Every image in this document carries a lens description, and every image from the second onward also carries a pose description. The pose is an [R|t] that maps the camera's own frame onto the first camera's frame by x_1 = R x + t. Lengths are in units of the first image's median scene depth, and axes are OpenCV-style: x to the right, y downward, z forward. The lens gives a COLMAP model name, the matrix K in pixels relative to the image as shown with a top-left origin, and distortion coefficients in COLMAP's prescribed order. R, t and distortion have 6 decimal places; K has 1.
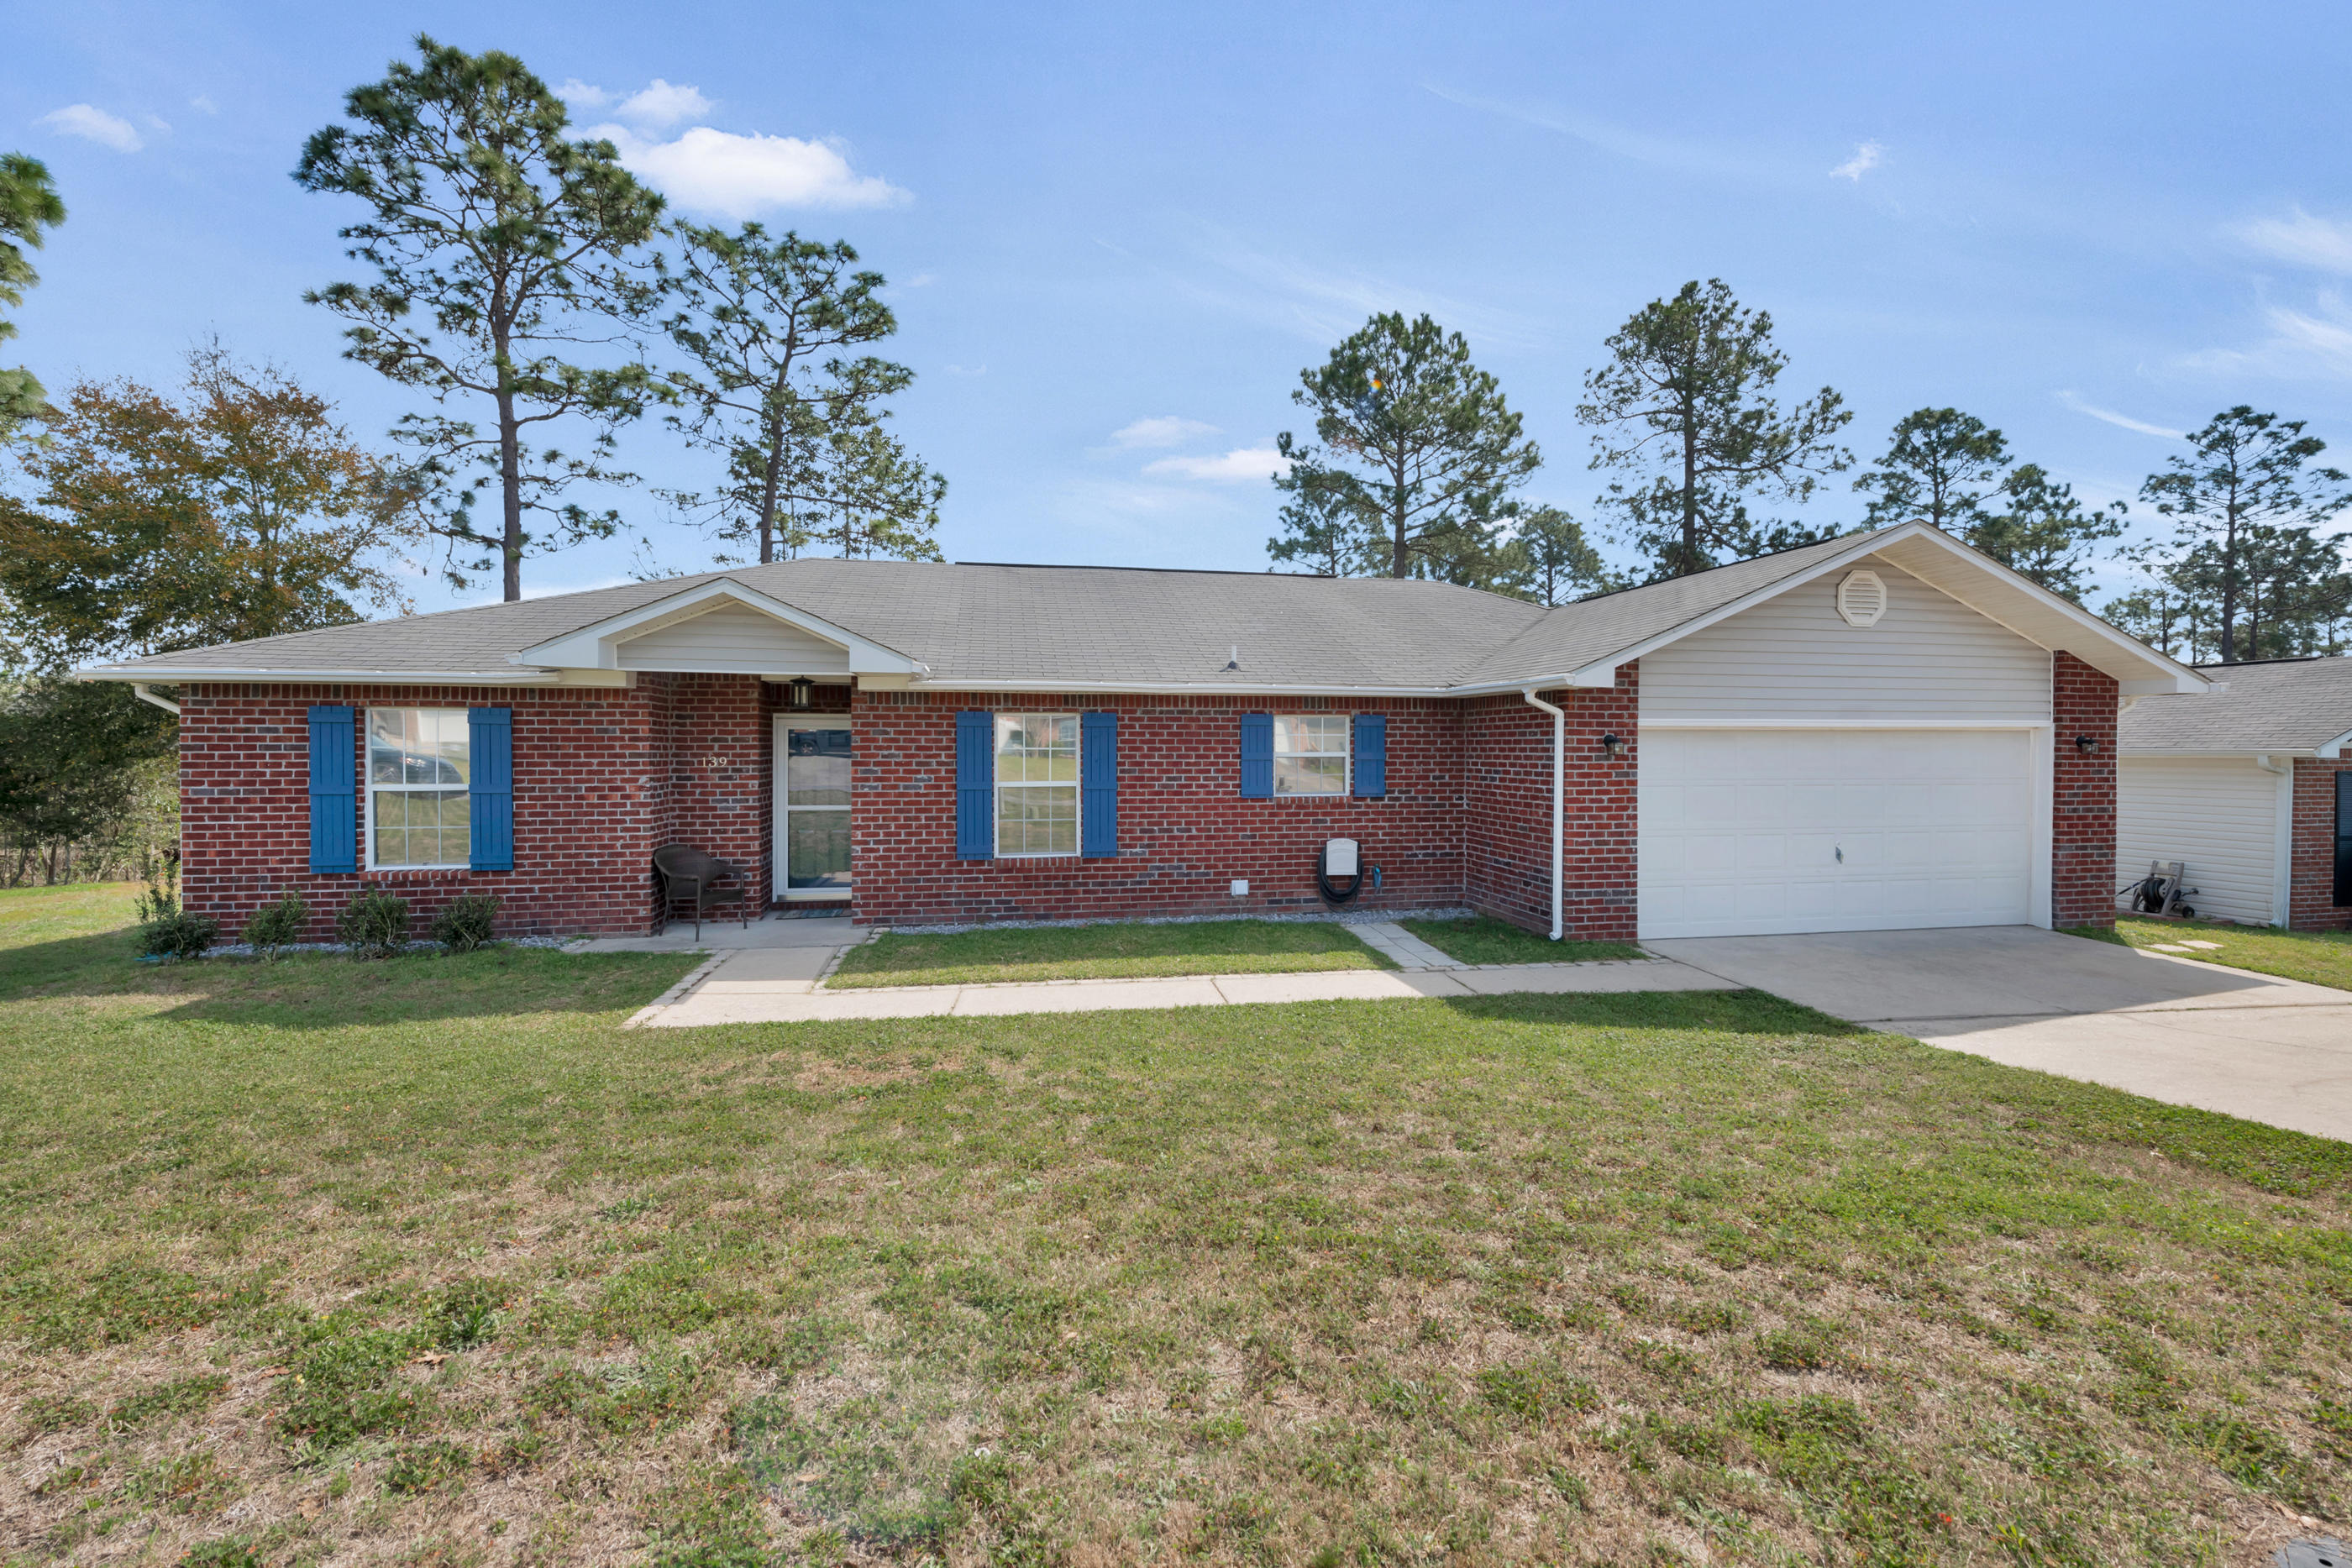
lens RADIAL K [[981.5, 0, 1186.0], [0, 981.5, 745.8], [0, 0, 1]] dist [0.008665, -0.006104]
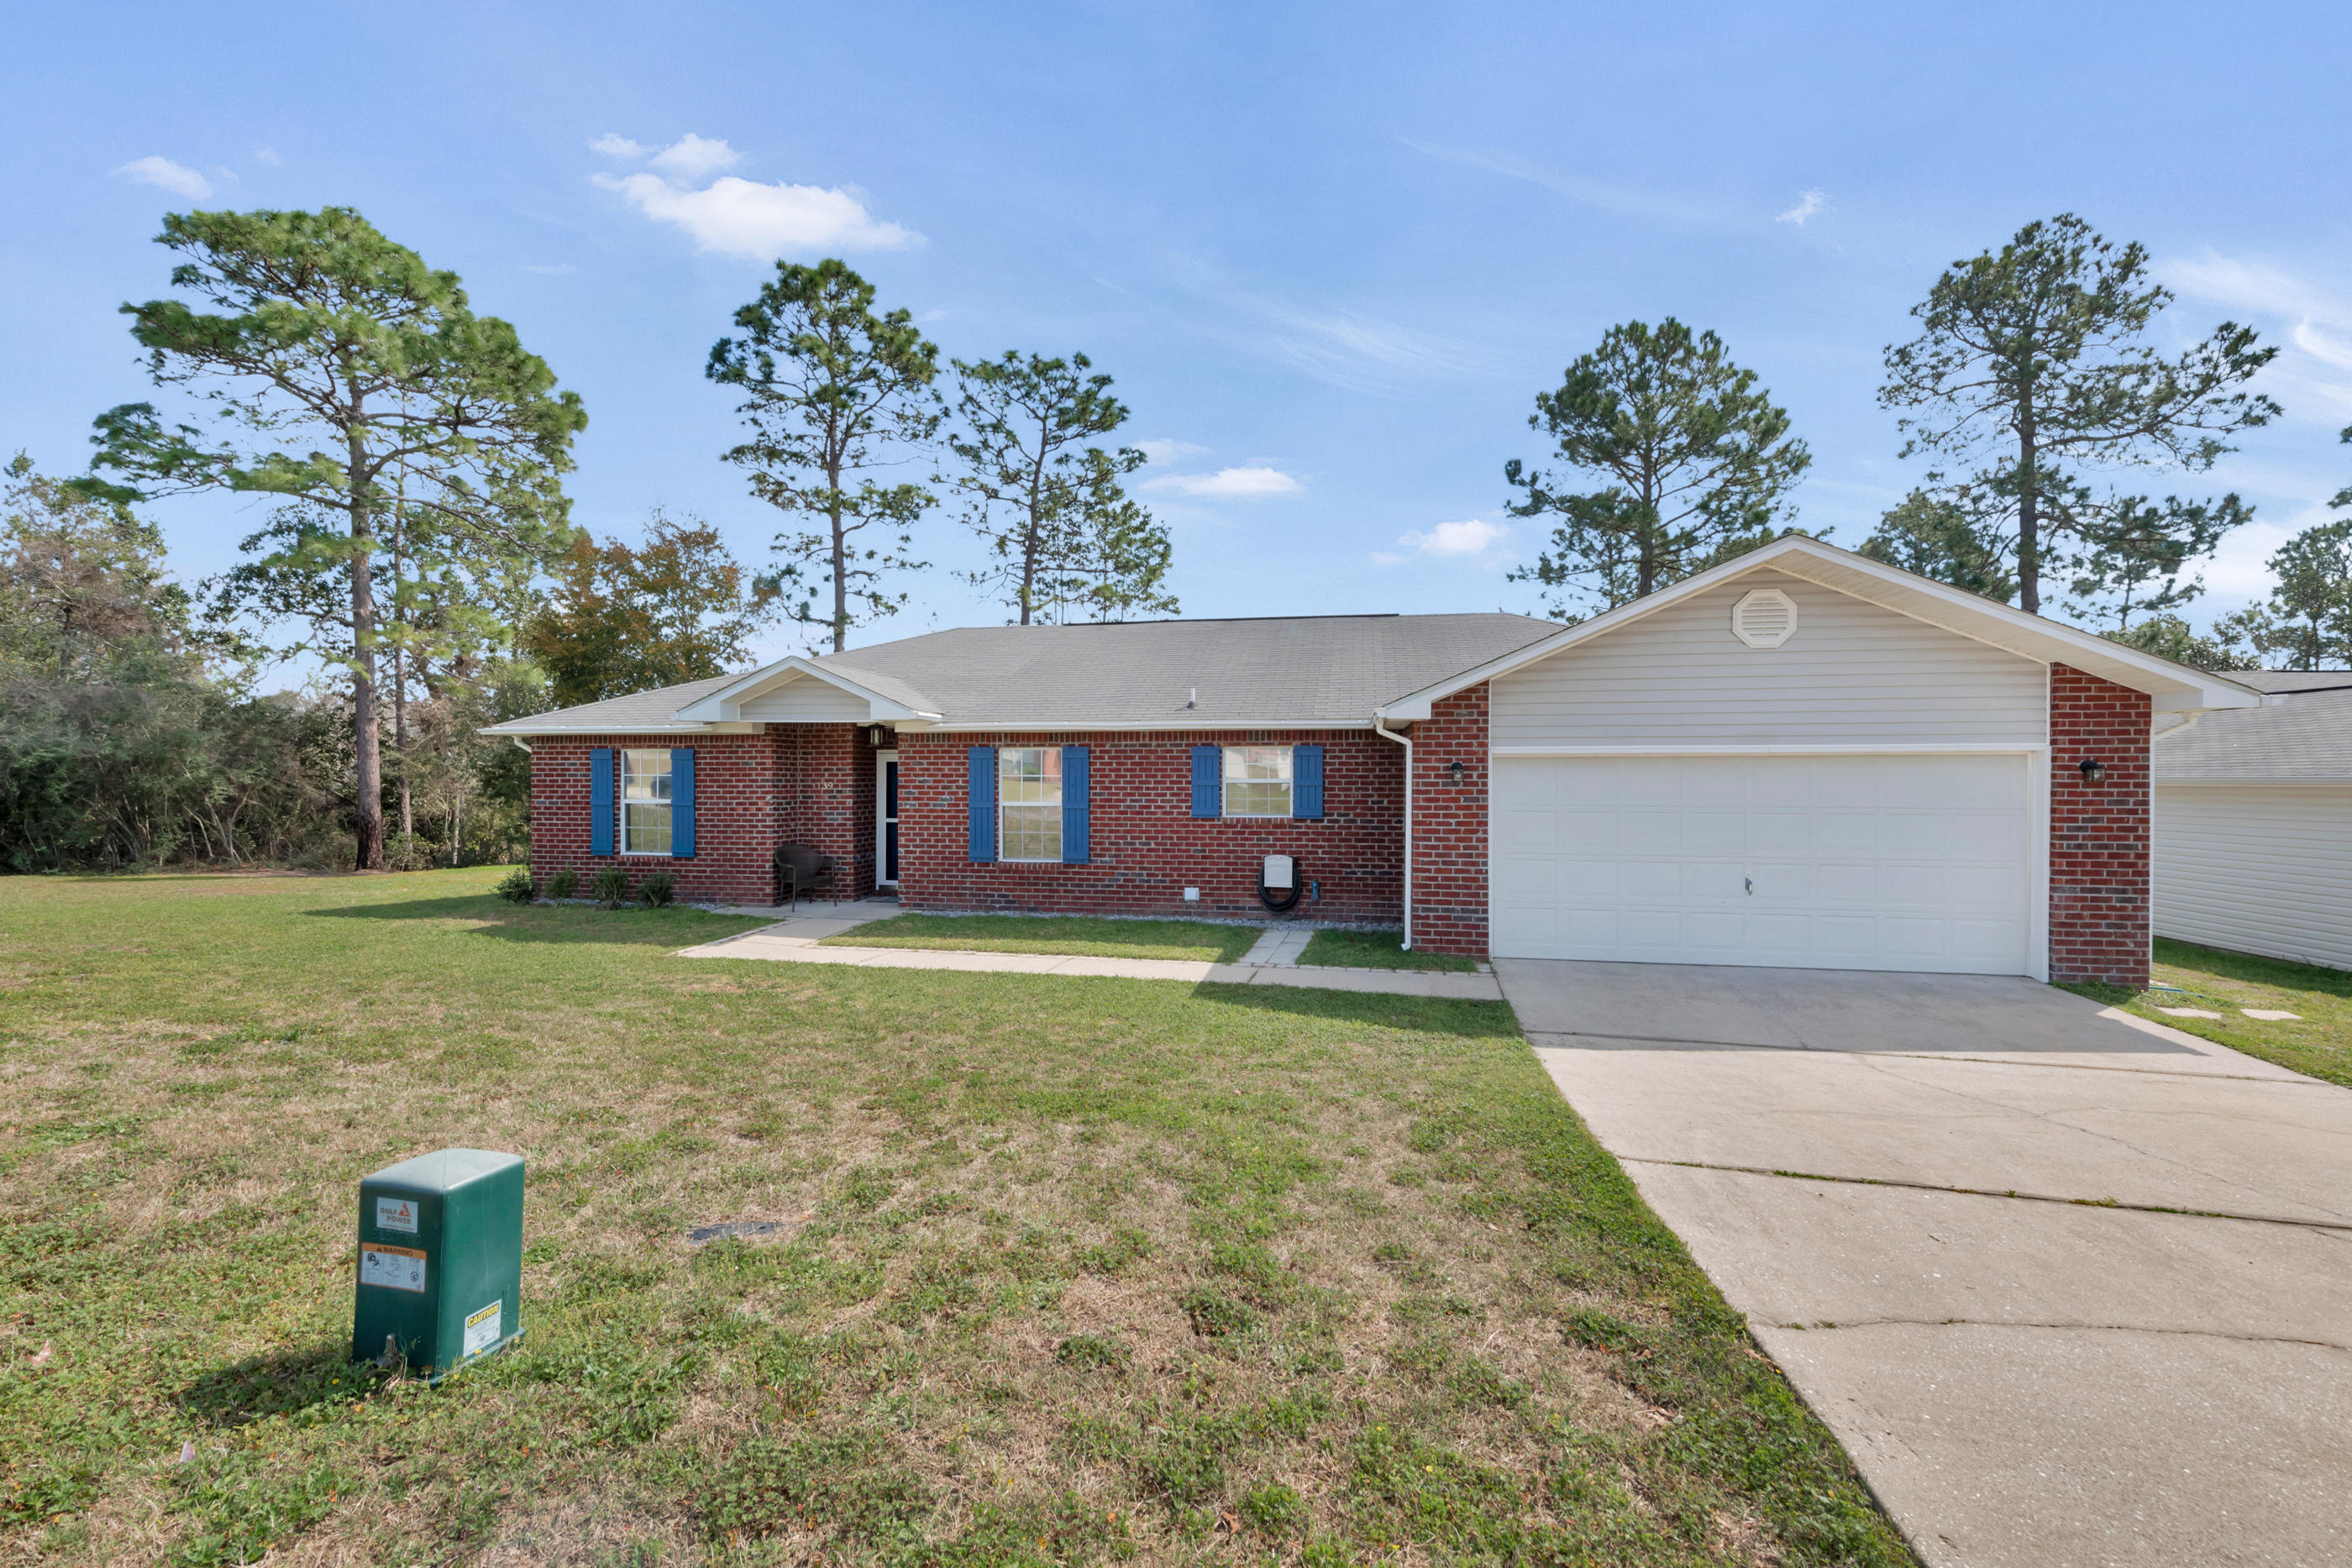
lens RADIAL K [[947.6, 0, 1190.1], [0, 947.6, 775.8], [0, 0, 1]] dist [0.002915, -0.003232]
pose [[0.932132, -0.000521, -0.362118, 0.475009], [0.000783, 1.000000, 0.000577, 0.002282], [0.362118, -0.000821, 0.932132, -0.060206]]
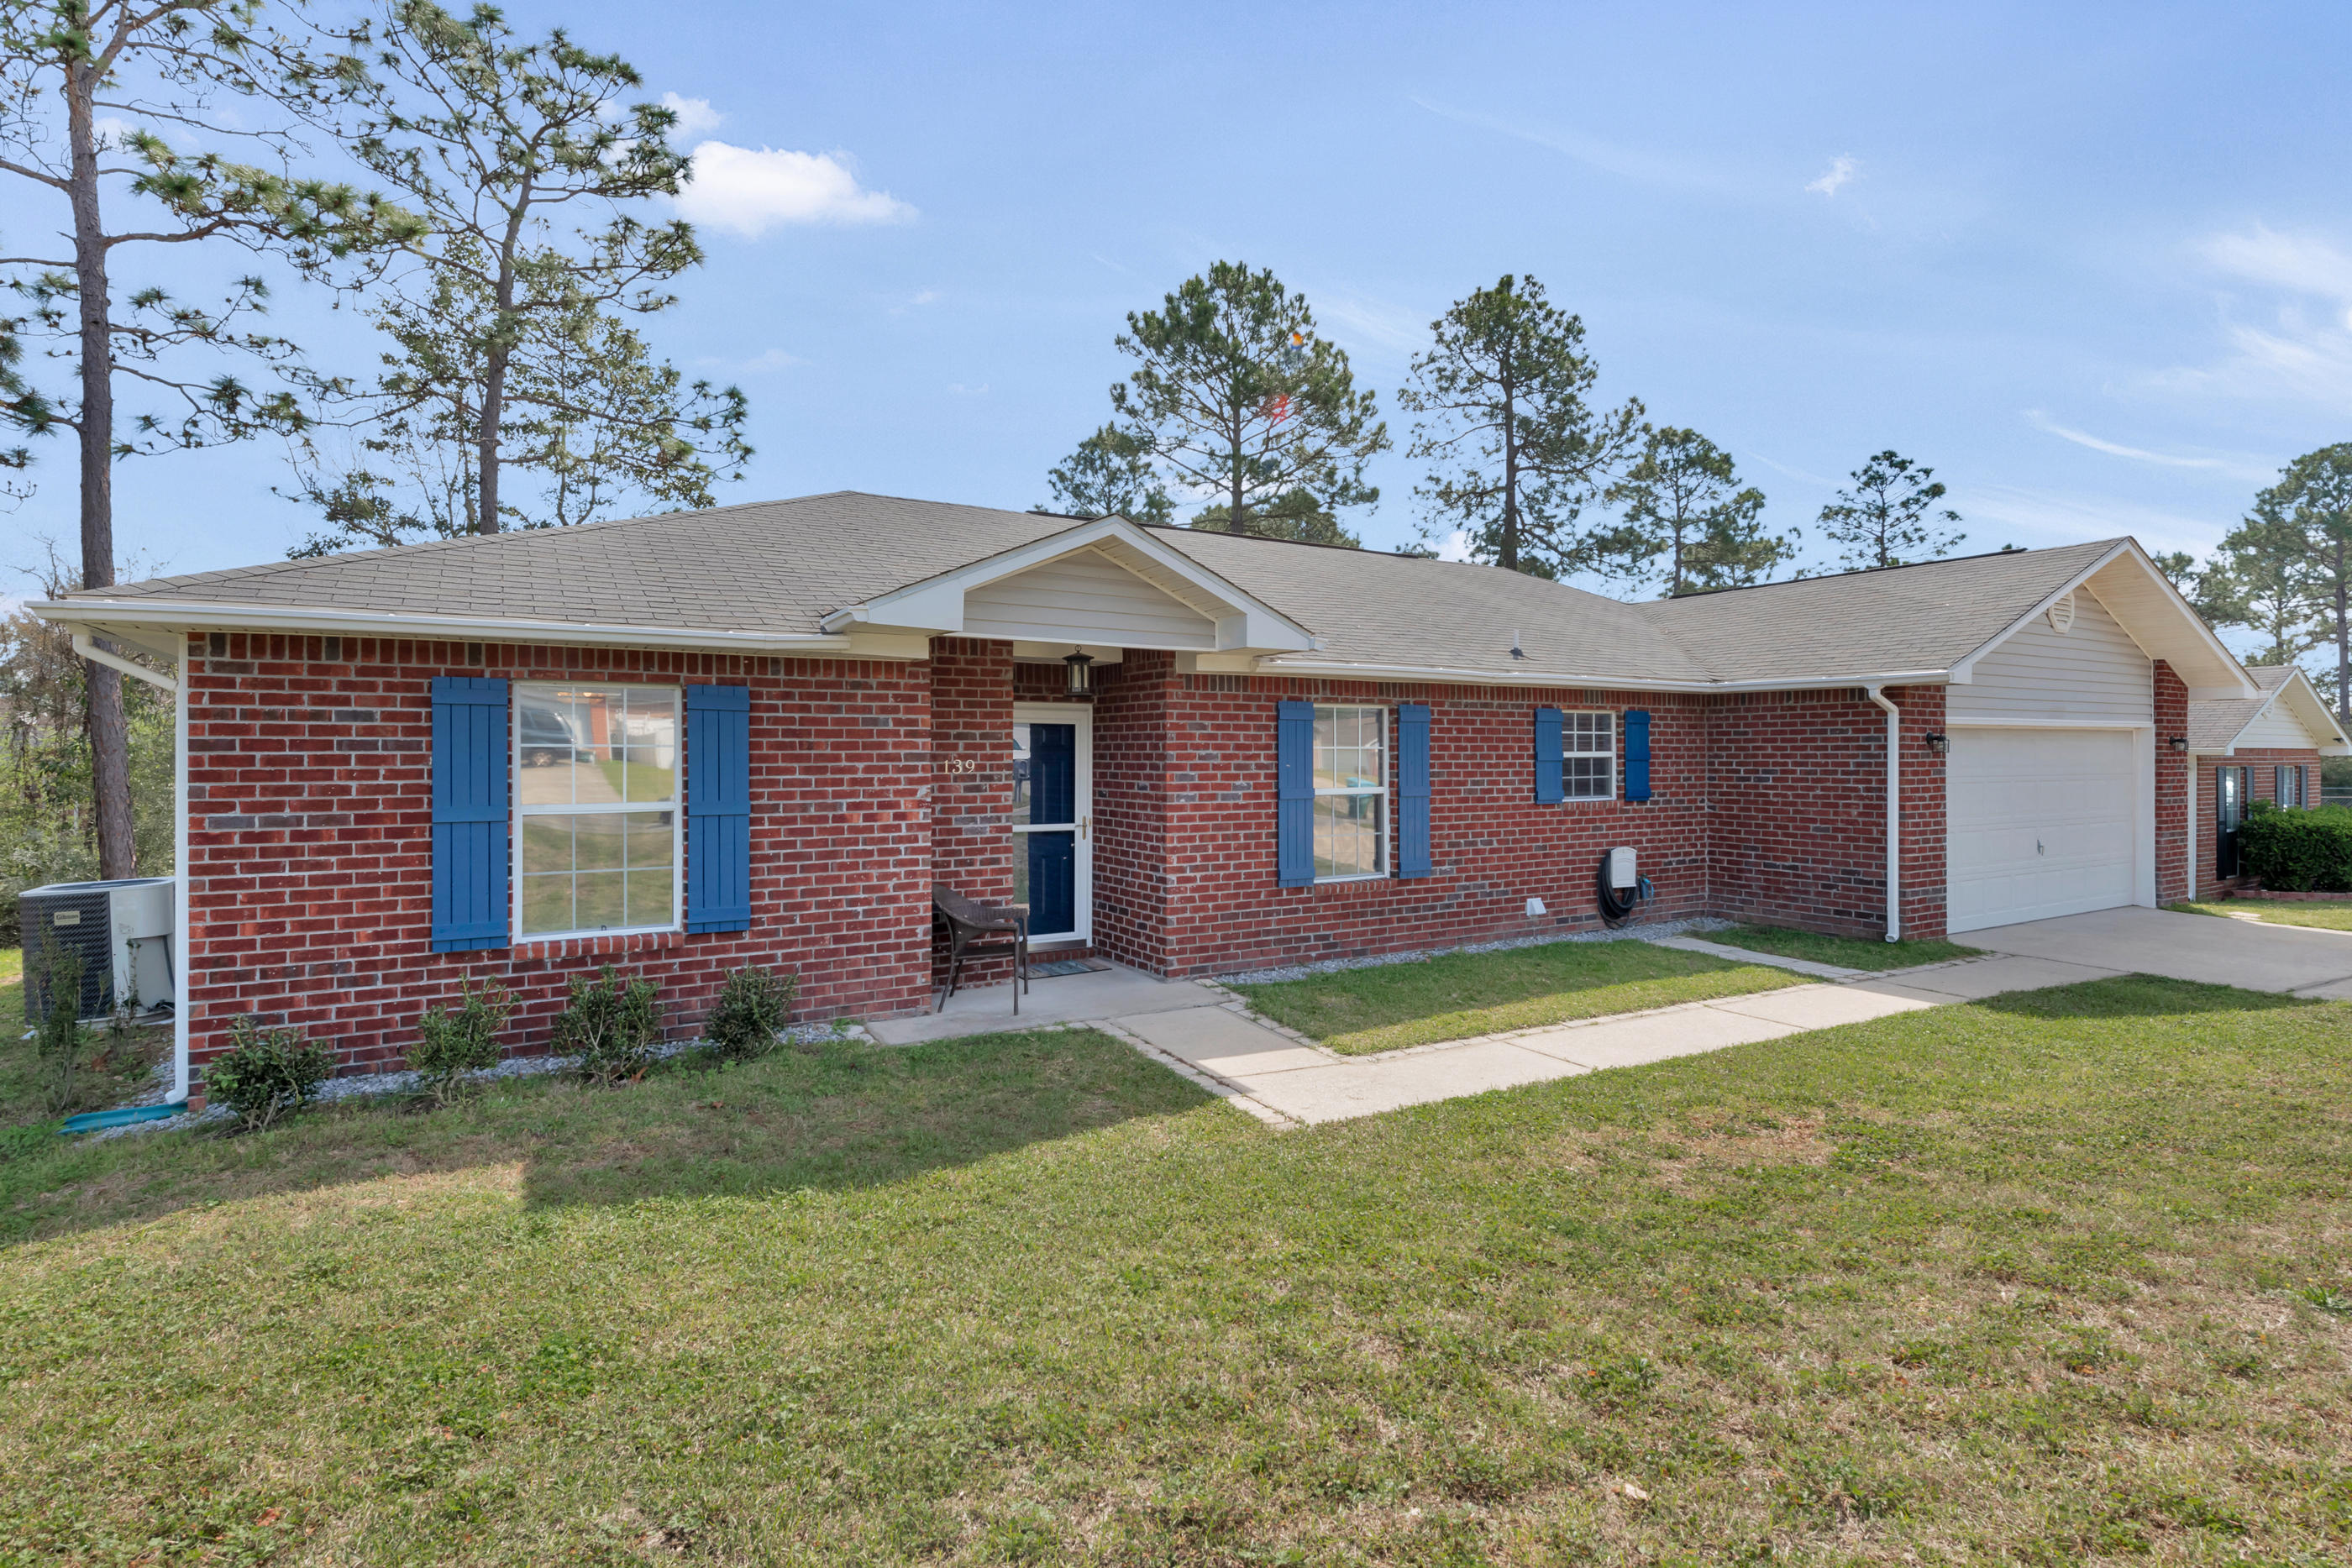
lens RADIAL K [[1151.8, 0, 1202.7], [0, 1151.8, 736.2], [0, 0, 1]] dist [0.006191, -0.002317]
pose [[0.937082, 0.002039, 0.349104, -0.592946], [0.003468, 0.999879, -0.015149, 0.007484], [-0.349093, 0.015407, 0.936962, 0.144221]]
